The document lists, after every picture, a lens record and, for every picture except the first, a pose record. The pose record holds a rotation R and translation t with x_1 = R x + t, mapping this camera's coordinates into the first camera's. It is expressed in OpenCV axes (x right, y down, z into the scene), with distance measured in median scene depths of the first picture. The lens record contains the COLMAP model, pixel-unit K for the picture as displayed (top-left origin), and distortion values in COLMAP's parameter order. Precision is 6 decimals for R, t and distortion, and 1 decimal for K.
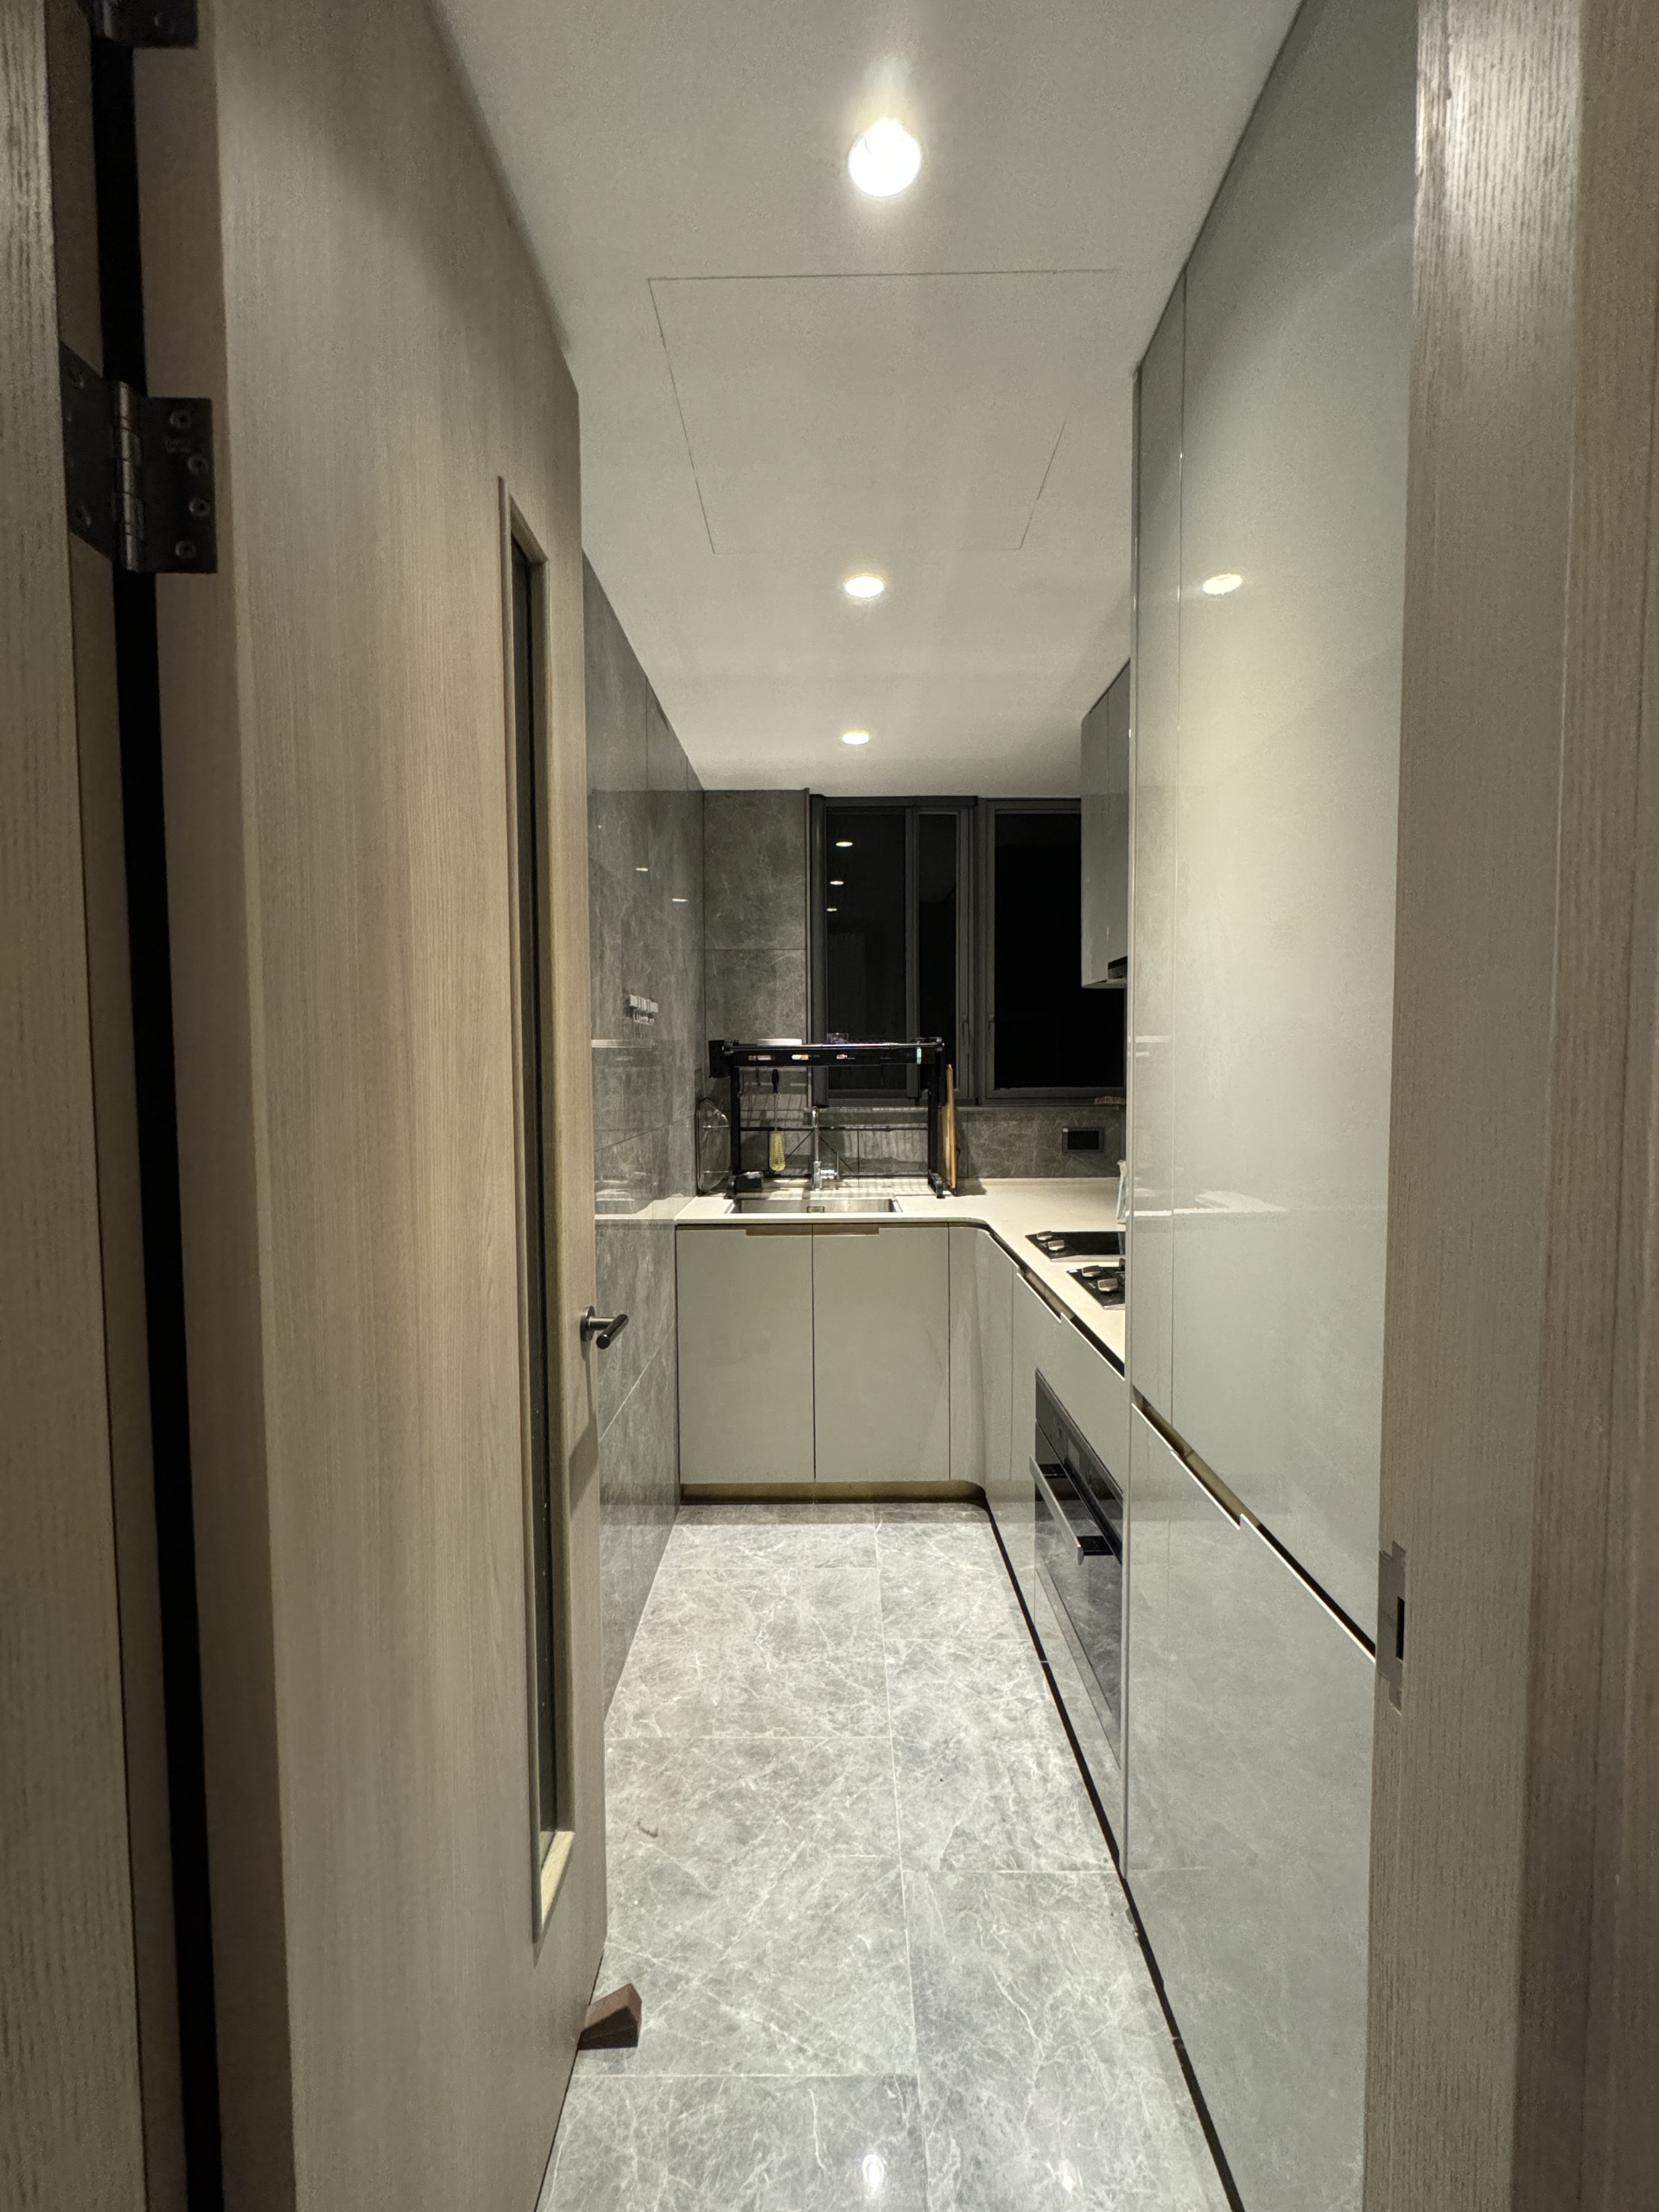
lens RADIAL K [[879.1, 0, 829.9], [0, 879.1, 1102.6], [0, 0, 1]] dist [-0.000021, -0.000123]
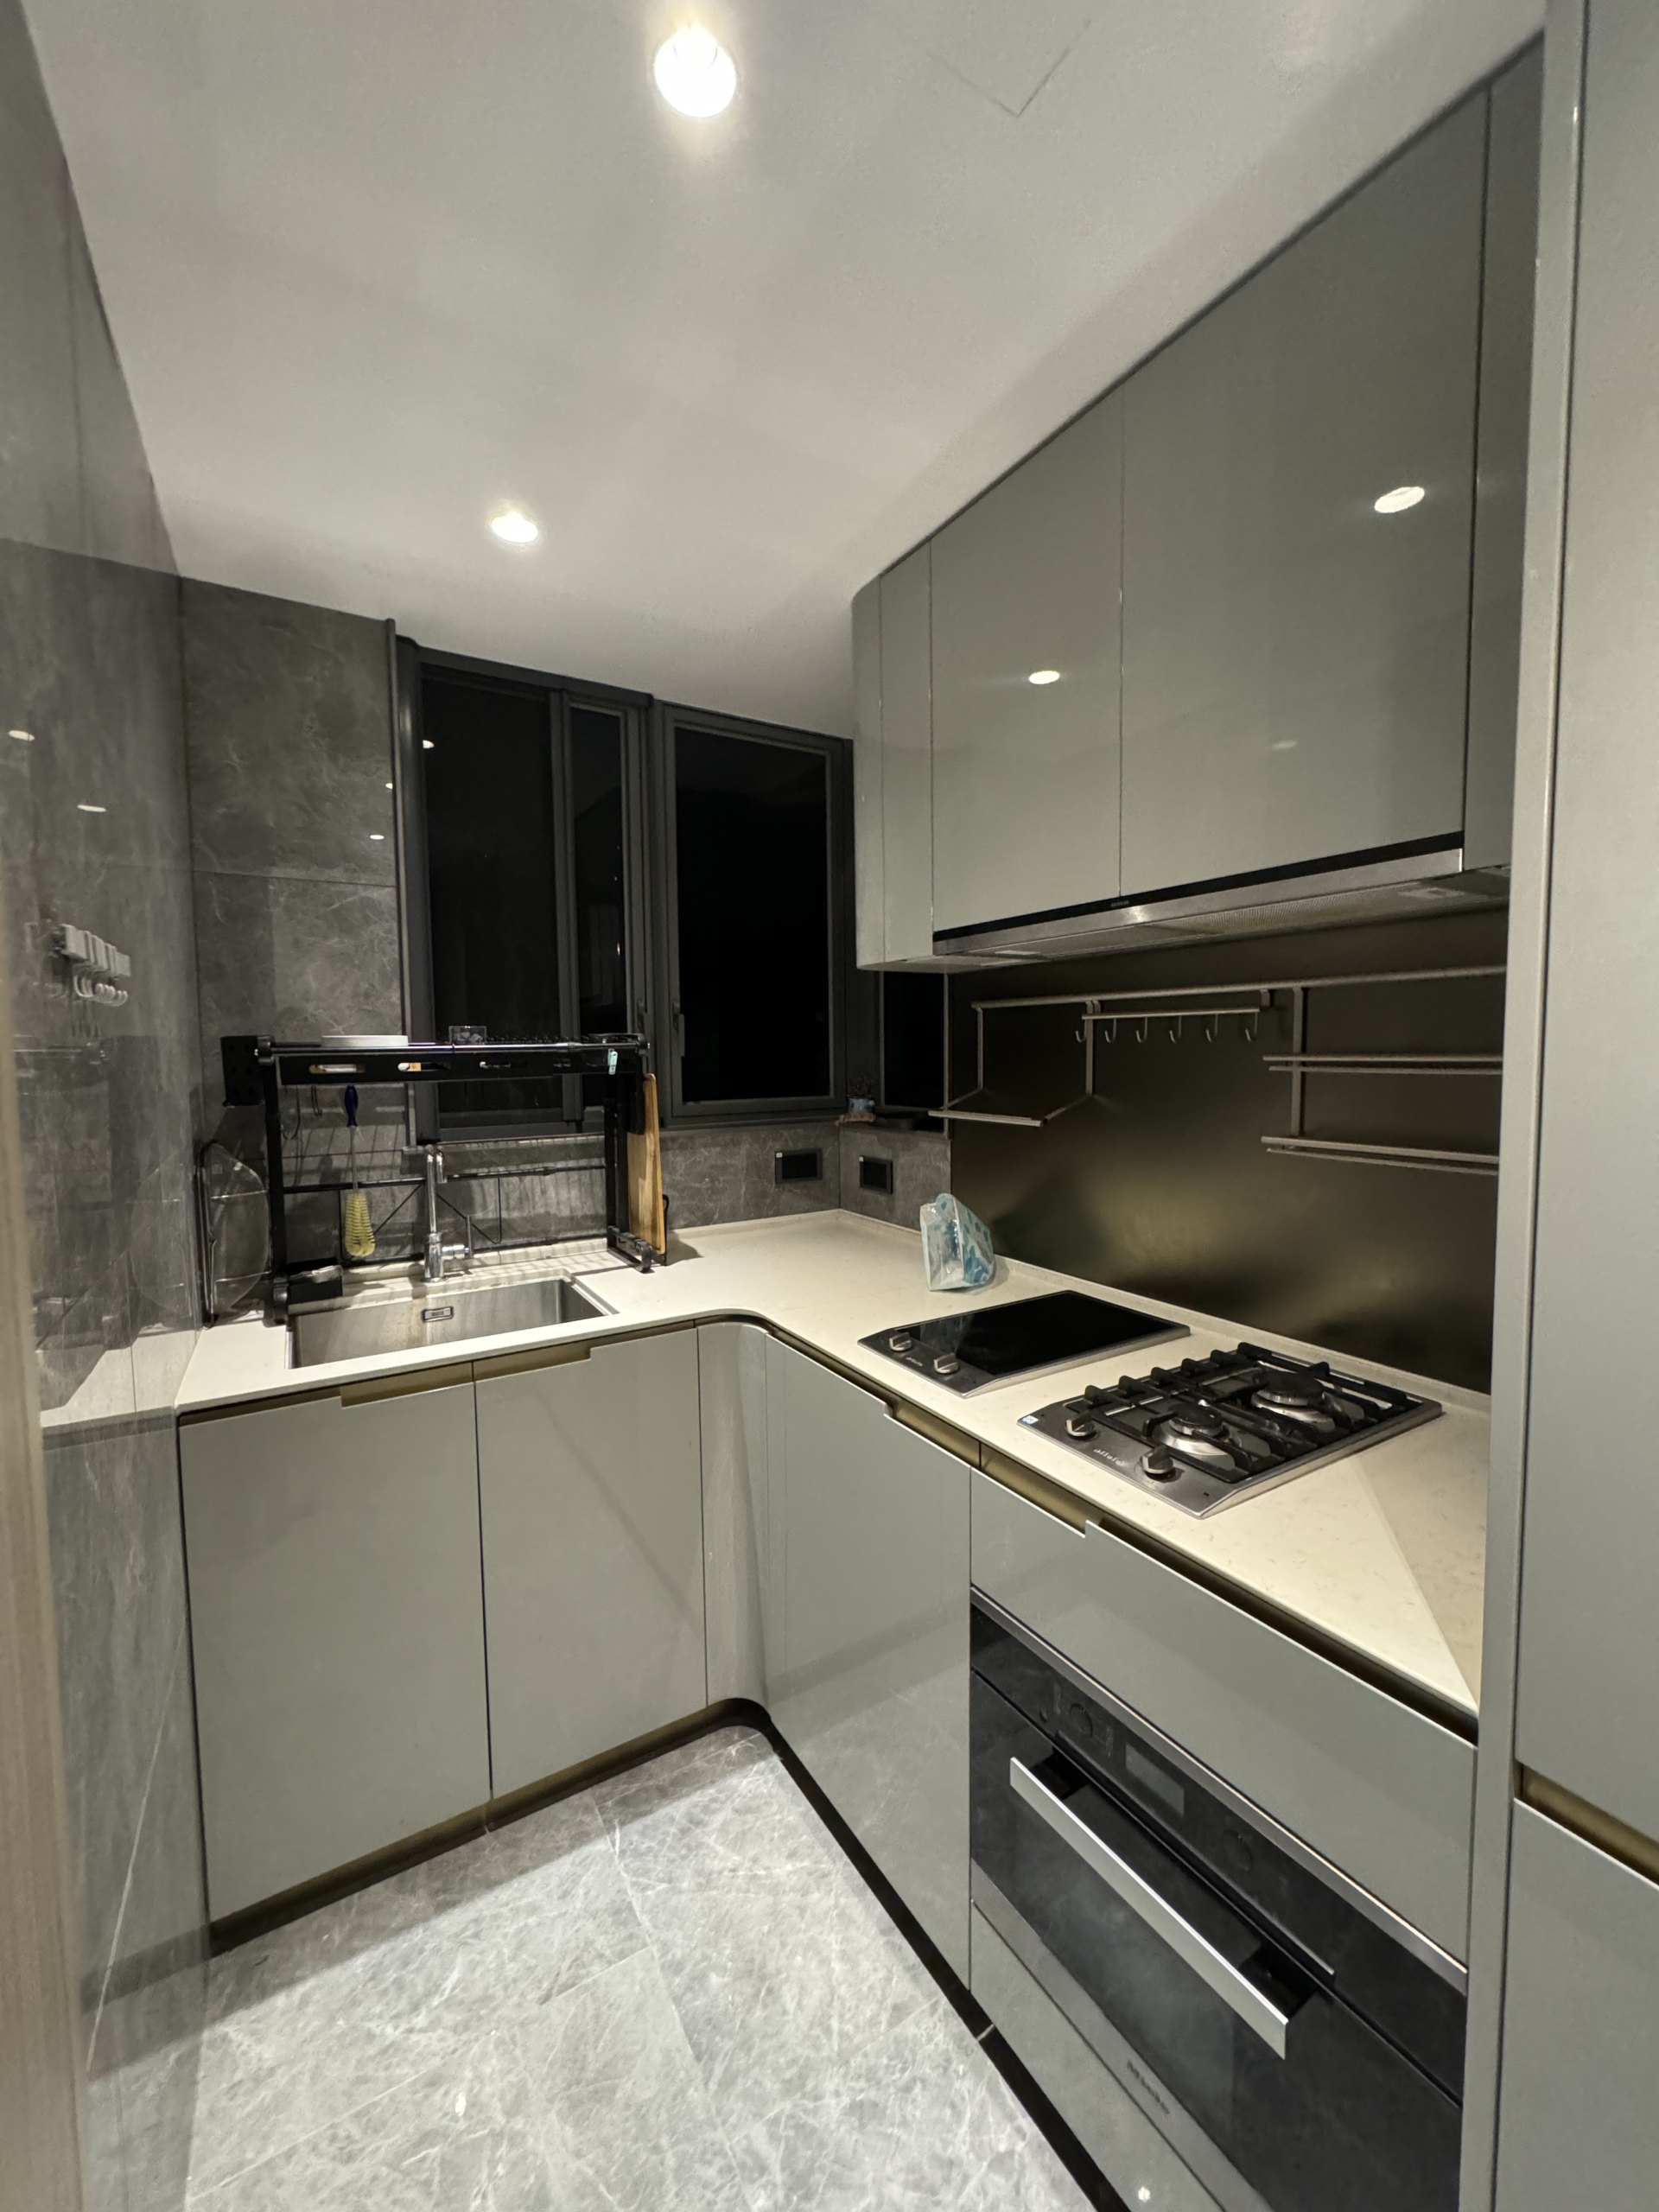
lens RADIAL K [[879.1, 0, 829.9], [0, 879.1, 1104.0], [0, 0, 1]] dist [-0.000021, -0.000123]
pose [[0.854735, -0.035840, 0.517825, -0.094992], [0.030661, 0.999358, 0.018558, -0.027442], [-0.518158, 0.000014, 0.855285, 0.332661]]
